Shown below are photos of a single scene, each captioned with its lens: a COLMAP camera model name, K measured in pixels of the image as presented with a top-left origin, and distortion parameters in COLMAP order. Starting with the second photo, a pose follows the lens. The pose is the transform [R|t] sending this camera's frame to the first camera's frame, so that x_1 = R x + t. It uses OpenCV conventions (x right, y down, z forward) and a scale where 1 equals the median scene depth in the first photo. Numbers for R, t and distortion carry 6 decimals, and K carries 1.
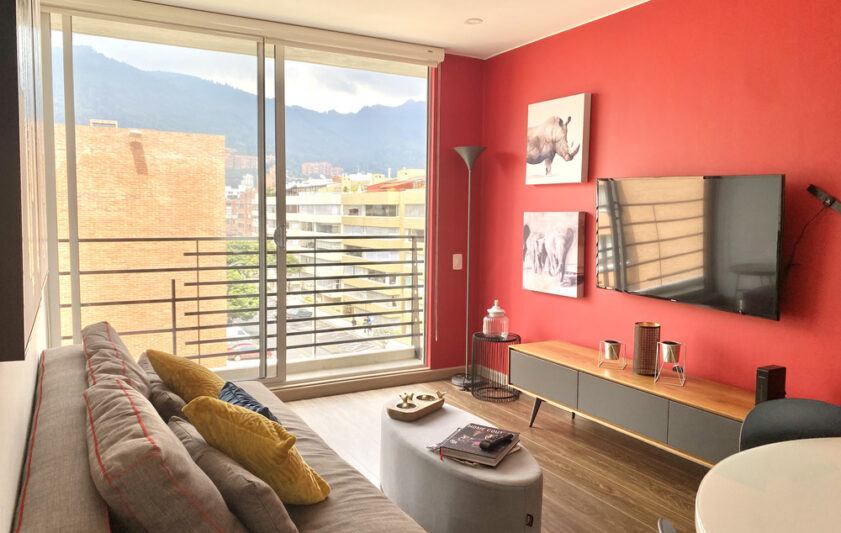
lens RADIAL K [[650.5, 0, 420.5], [0, 650.5, 266.5], [0, 0, 1]] dist [0.082499, -0.001012]
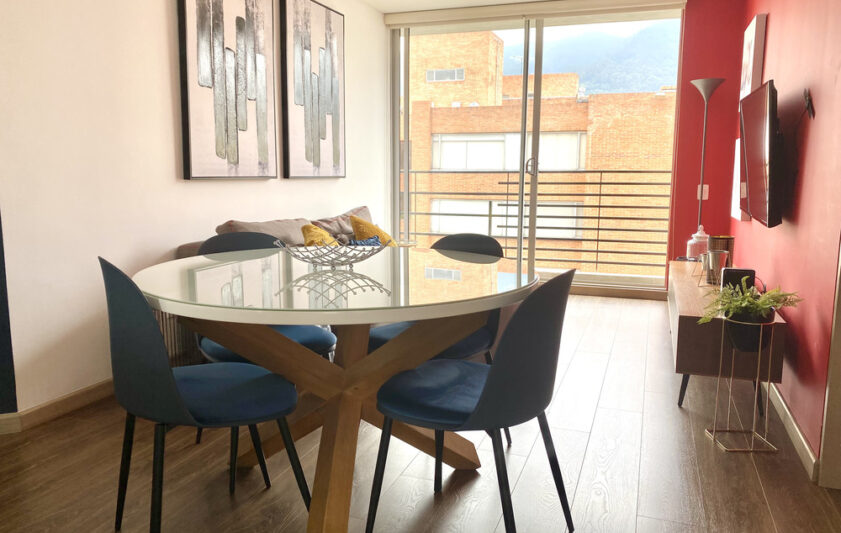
lens RADIAL K [[650.5, 0, 420.5], [0, 650.5, 266.5], [0, 0, 1]] dist [0.082499, -0.001012]
pose [[0.663547, 0.103214, -0.740981, 0.624464], [-0.064056, 0.994639, 0.081185, 0.061117], [0.745387, -0.006405, 0.666601, -0.042556]]
